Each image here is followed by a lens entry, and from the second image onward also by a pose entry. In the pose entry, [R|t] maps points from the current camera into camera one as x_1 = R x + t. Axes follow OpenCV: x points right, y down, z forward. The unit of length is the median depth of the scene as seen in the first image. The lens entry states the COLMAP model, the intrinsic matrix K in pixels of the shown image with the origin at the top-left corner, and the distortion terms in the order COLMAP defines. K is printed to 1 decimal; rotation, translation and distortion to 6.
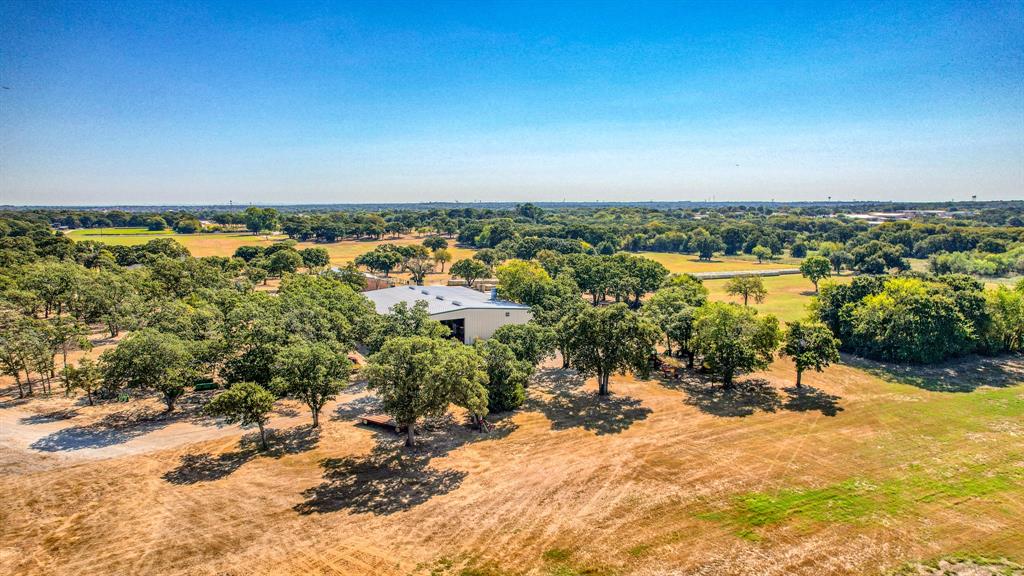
lens RADIAL K [[653.4, 0, 507.3], [0, 653.4, 289.2], [0, 0, 1]] dist [-0.048839, 0.013683]
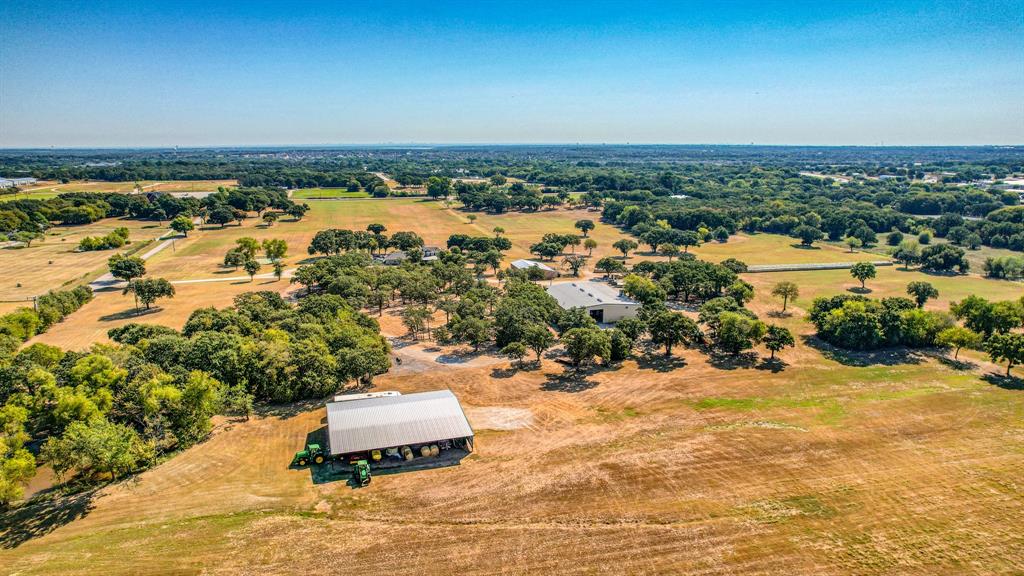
lens RADIAL K [[653.4, 0, 513.4], [0, 653.4, 291.8], [0, 0, 1]] dist [-0.048839, 0.013683]
pose [[0.977815, 0.049808, -0.203465, 0.086551], [-0.030462, 0.994805, 0.097134, -0.252302], [0.207246, -0.088781, 0.974252, -1.242197]]
